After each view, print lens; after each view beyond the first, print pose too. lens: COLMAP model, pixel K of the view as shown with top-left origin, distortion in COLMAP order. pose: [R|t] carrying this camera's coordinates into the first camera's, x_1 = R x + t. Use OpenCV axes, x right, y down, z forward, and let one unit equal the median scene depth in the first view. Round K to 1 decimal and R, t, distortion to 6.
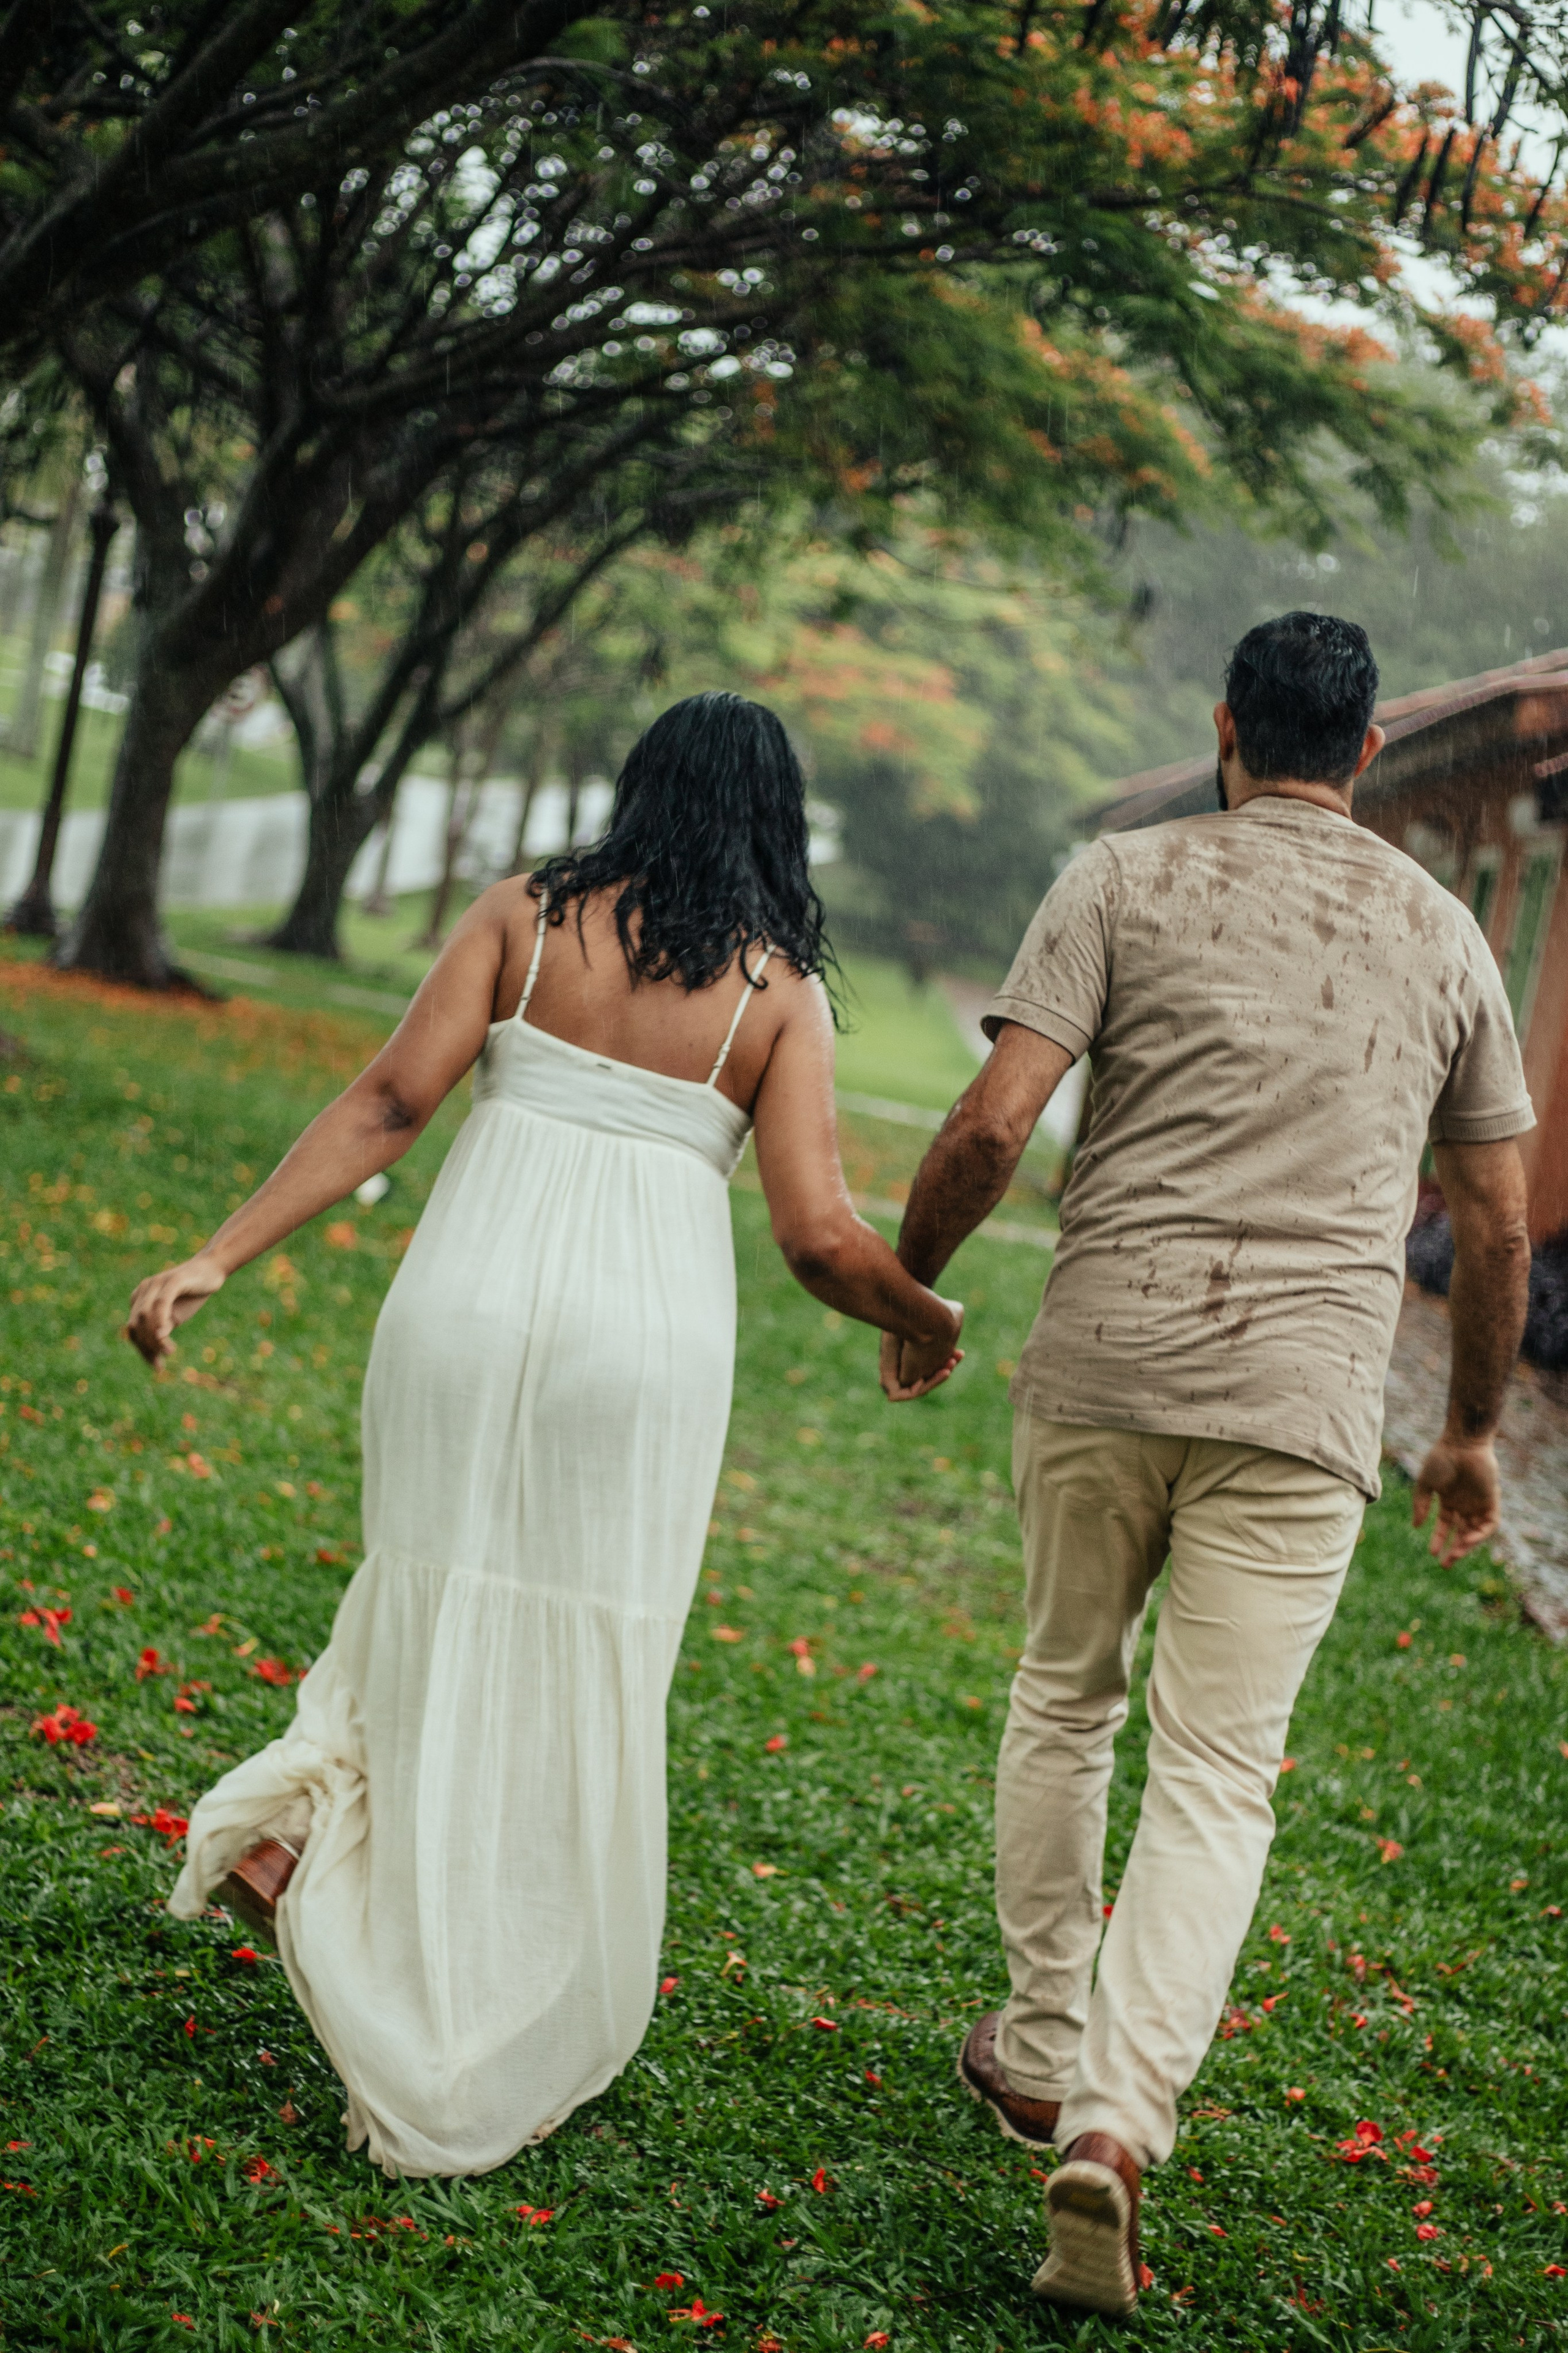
lens RADIAL K [[4080.7, 0, 727.5], [0, 4080.7, 1378.2], [0, 0, 1]] dist [-0.126023, 0.012407]
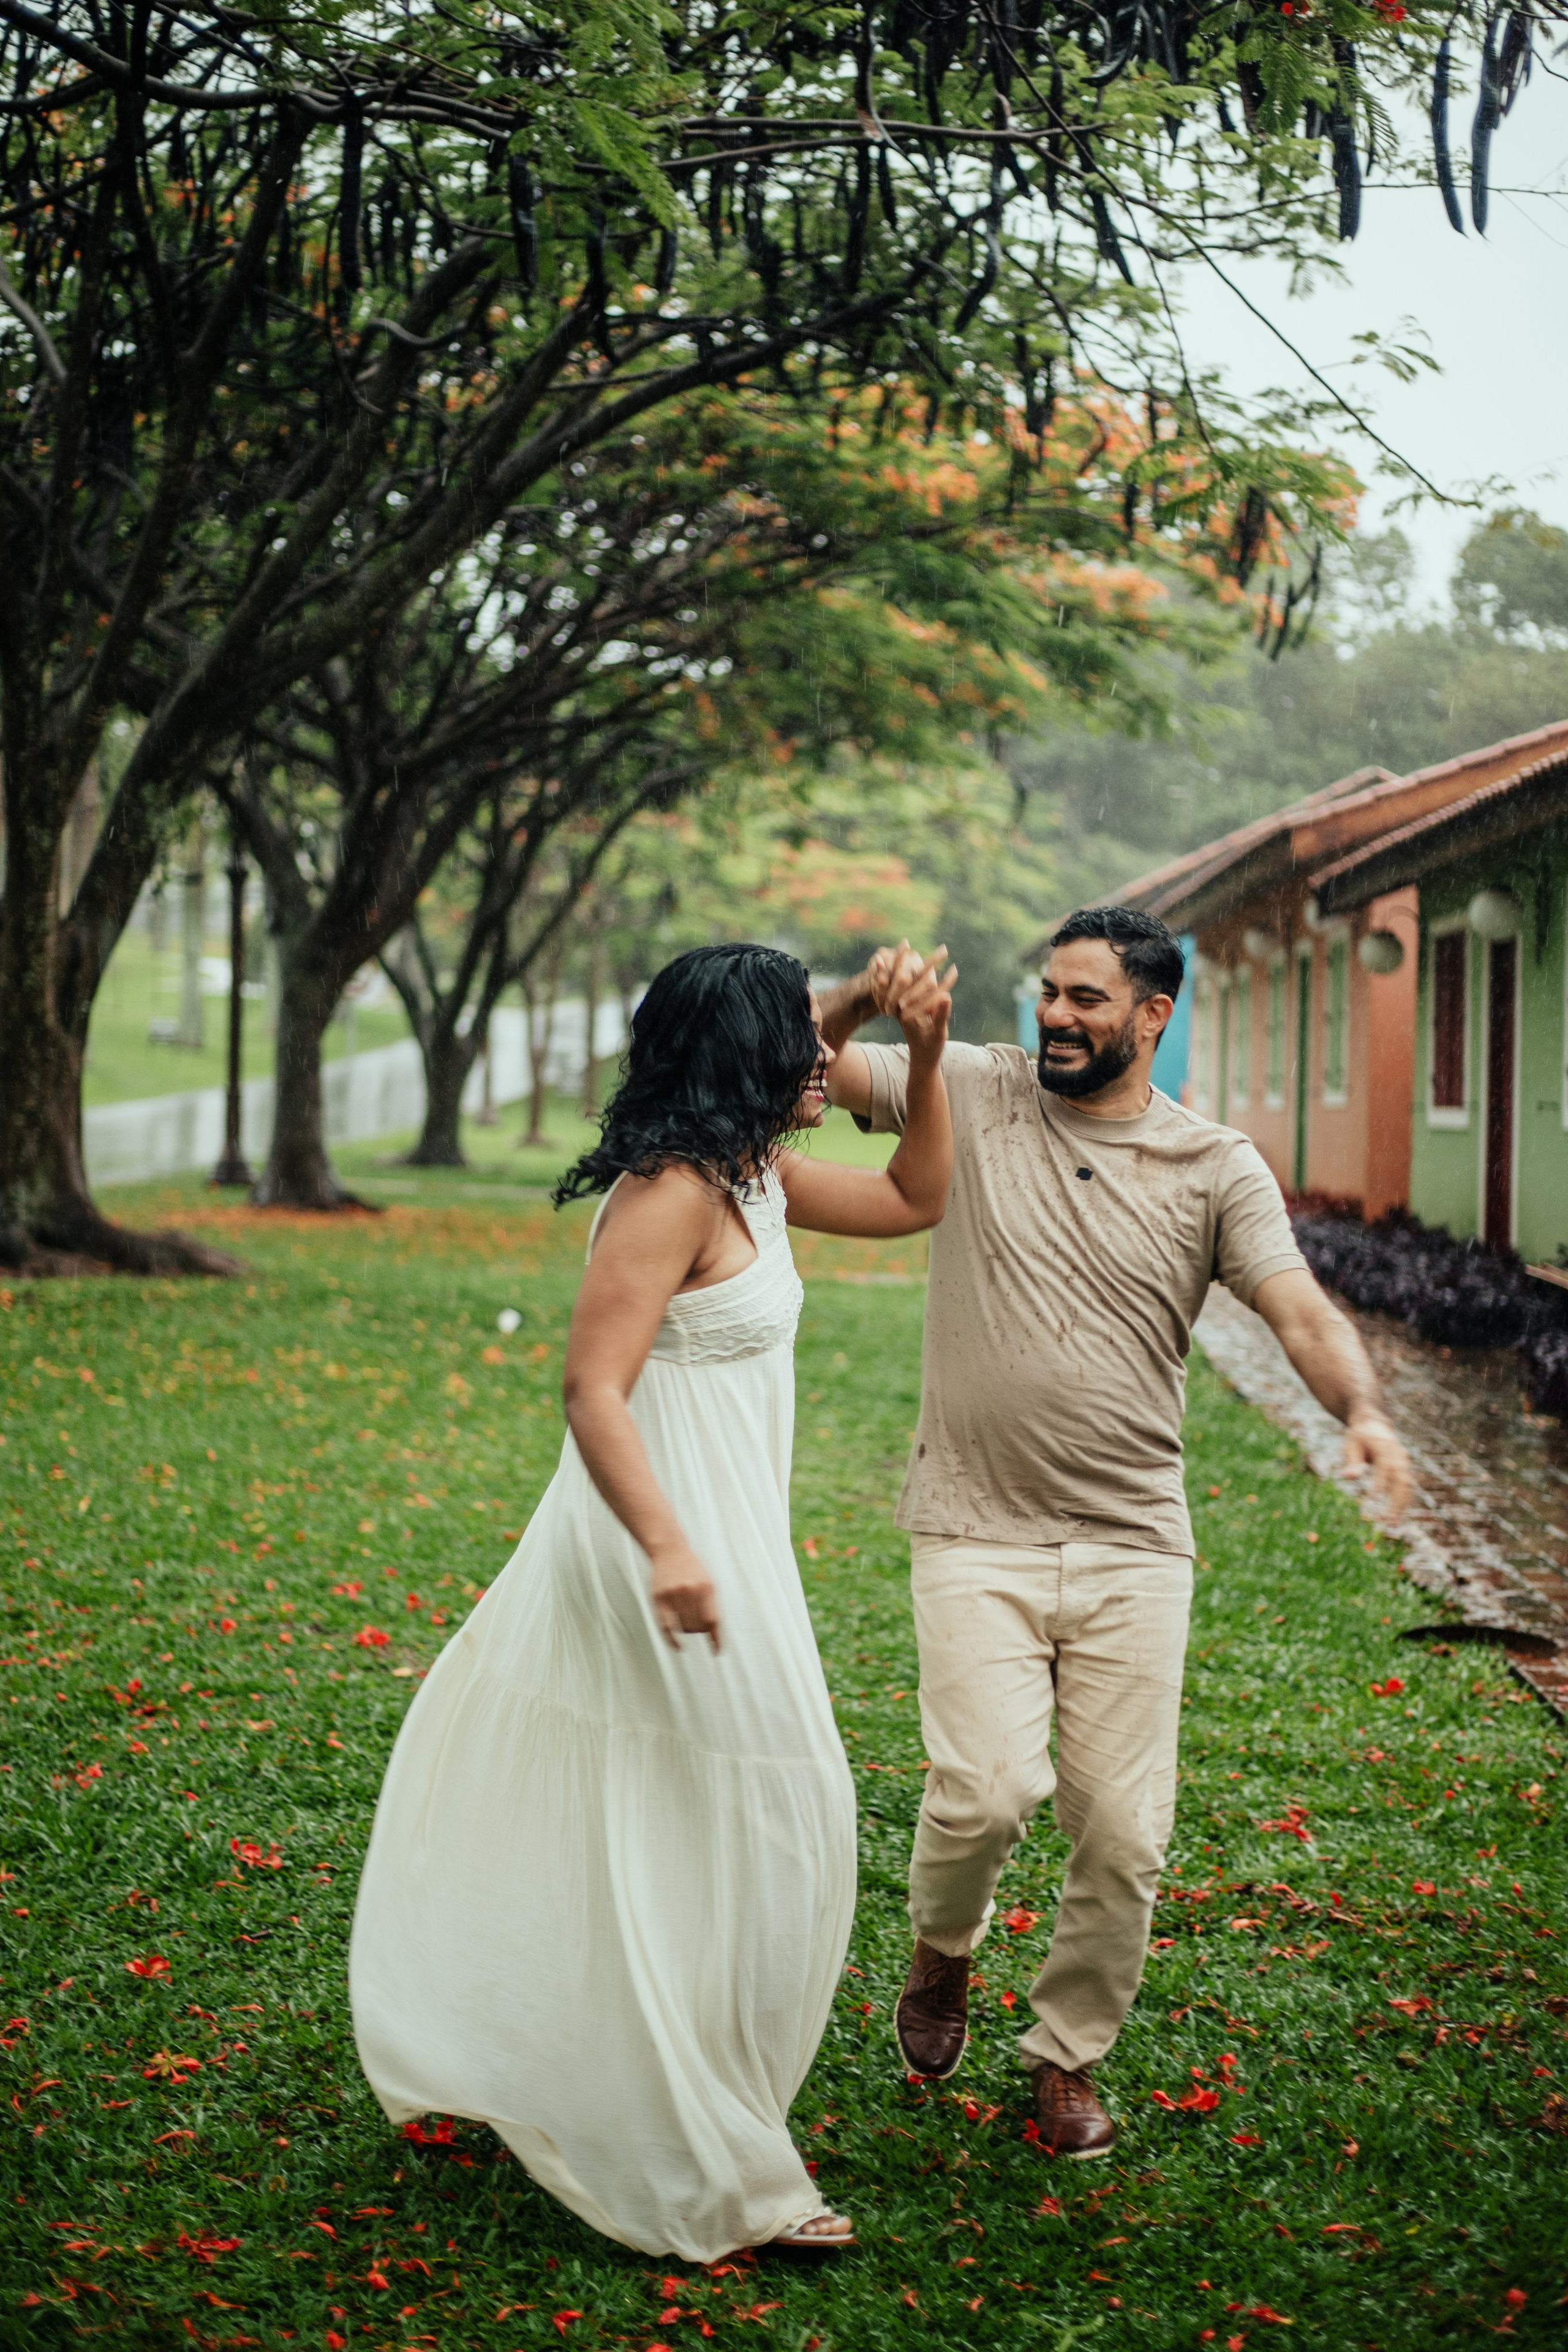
lens RADIAL K [[3374.5, 0, 781.2], [0, 3374.5, 1145.8], [0, 0, 1]] dist [-0.110663, -0.024209]
pose [[0.986220, -0.165427, -0.001835, 0.025769], [0.164566, 0.982103, -0.091609, 0.022745], [0.016957, 0.090044, 0.995793, -0.246208]]
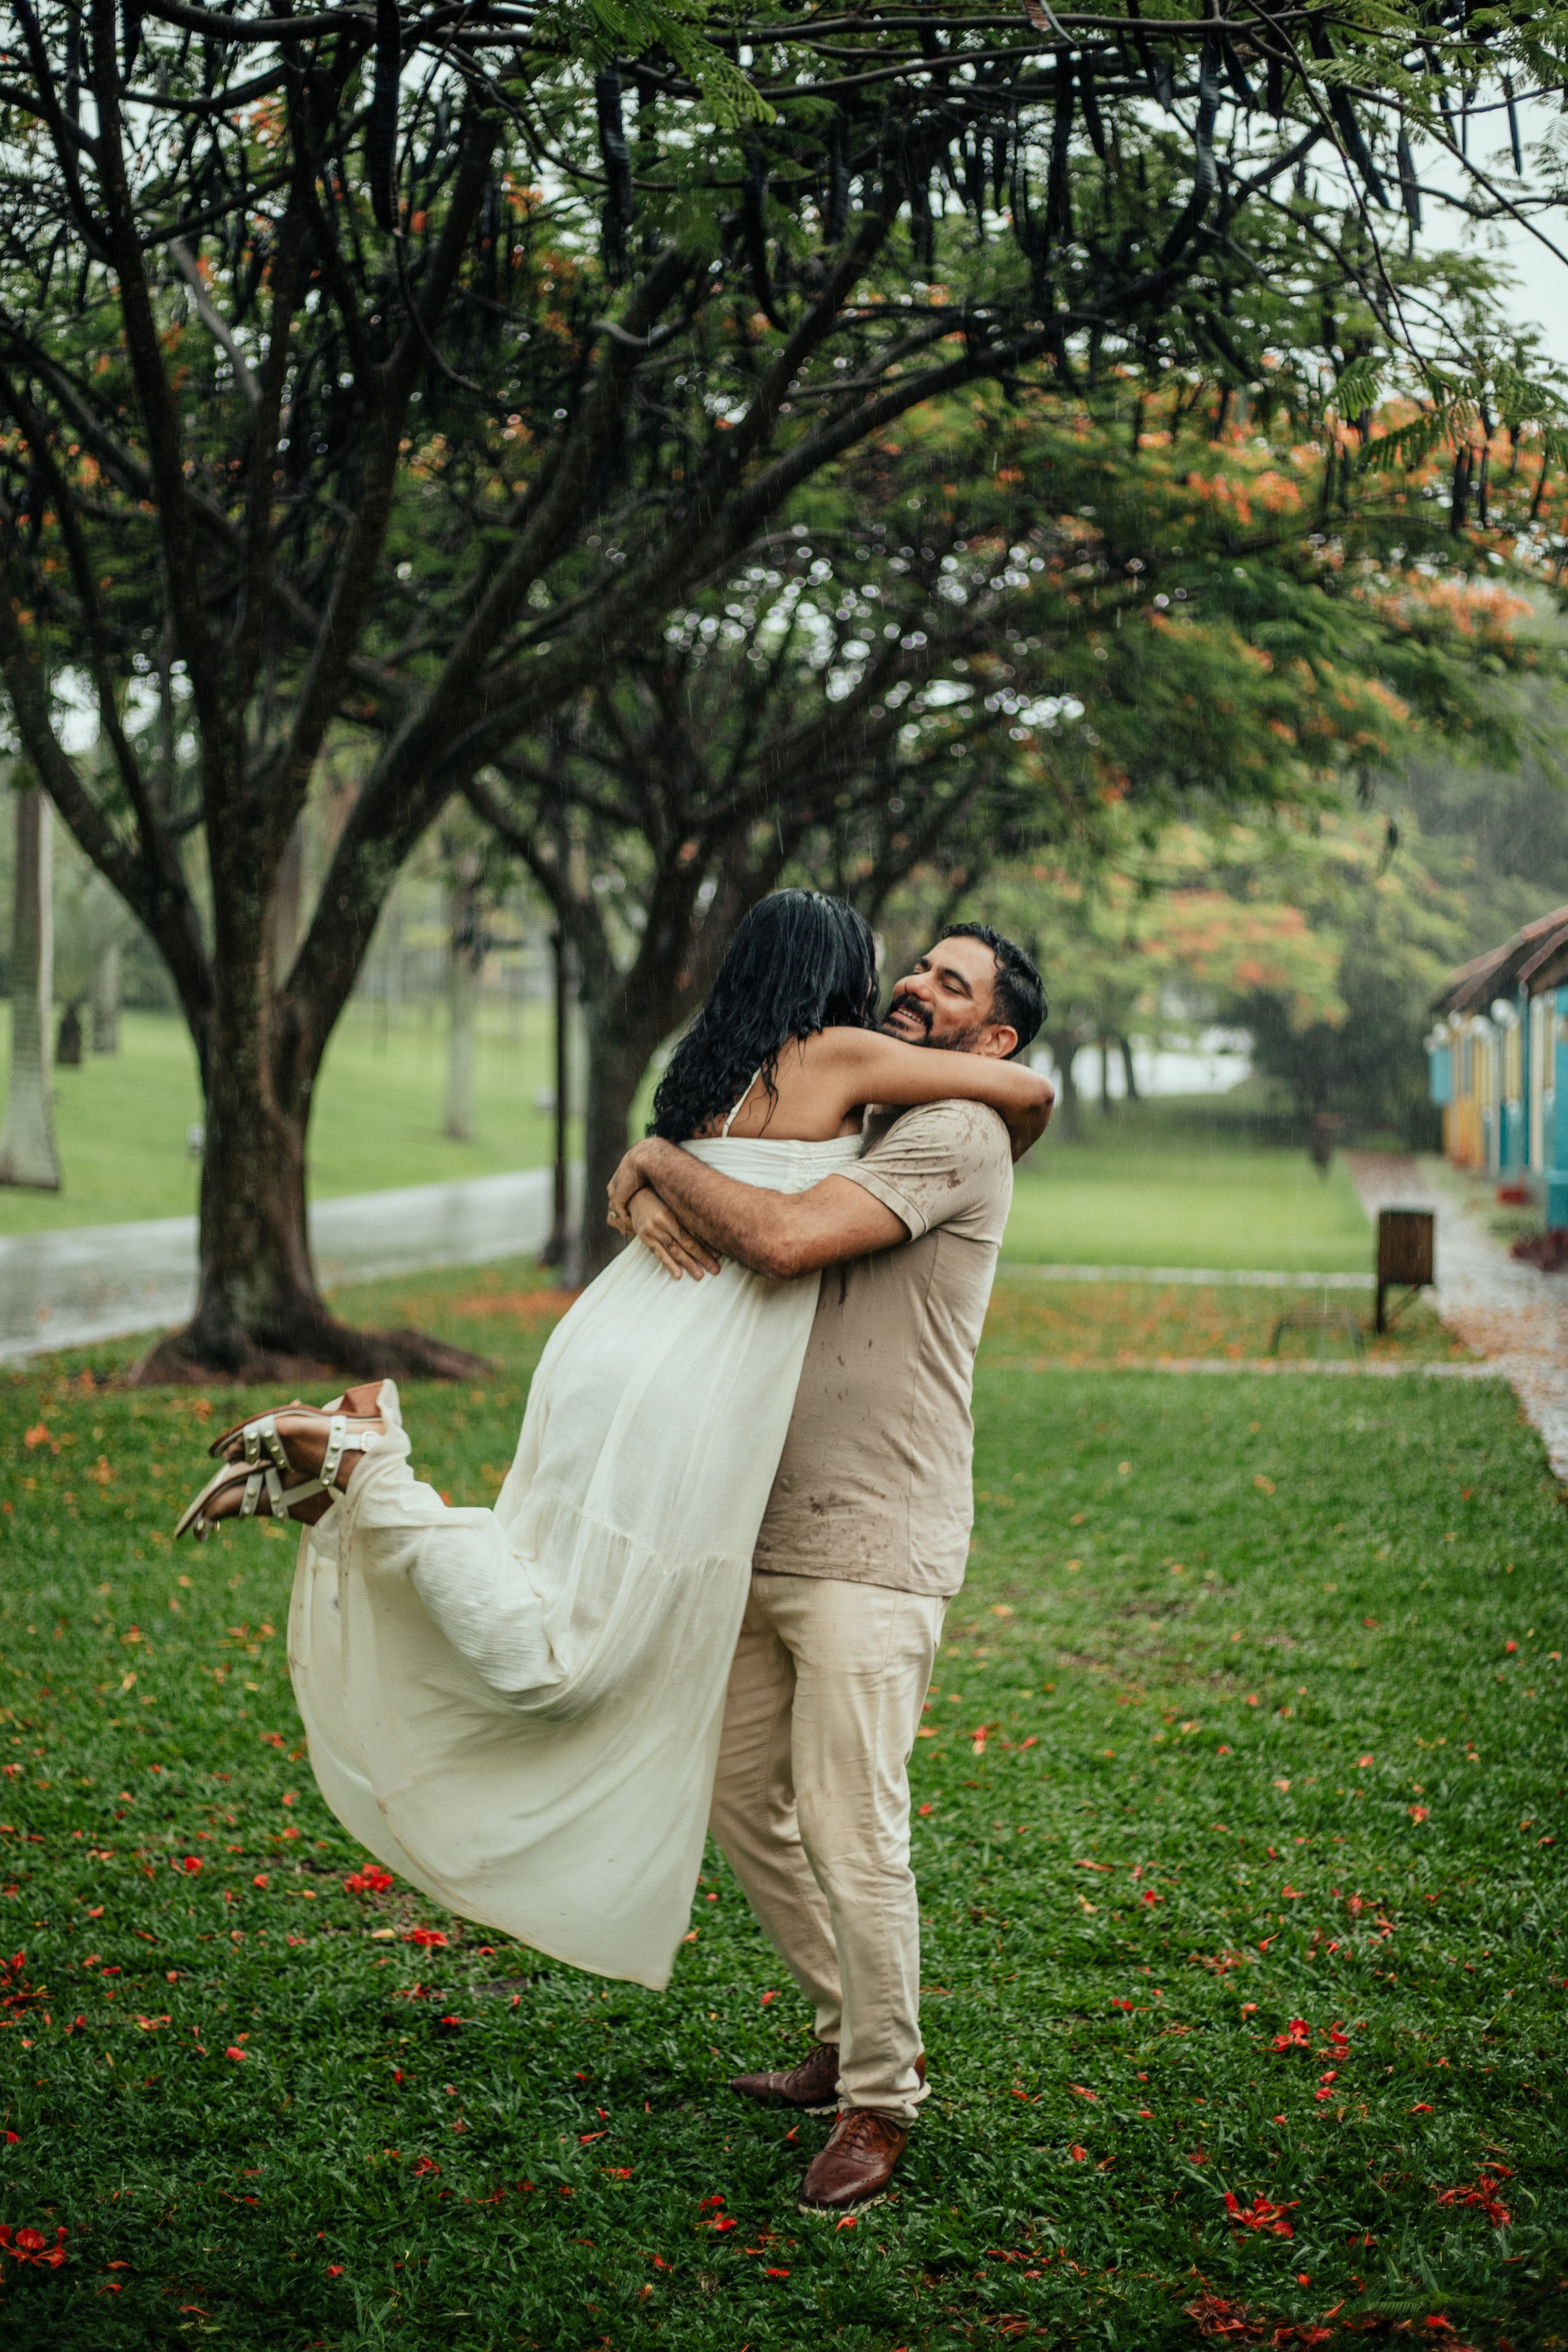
lens RADIAL K [[3368.3, 0, 791.2], [0, 3368.3, 1174.2], [0, 0, 1]] dist [-0.111646, -0.021246]
pose [[0.975094, -0.184115, -0.123666, 0.091513], [0.169273, 0.978059, -0.121440, 0.007702], [0.143312, 0.097482, 0.984865, -0.069438]]
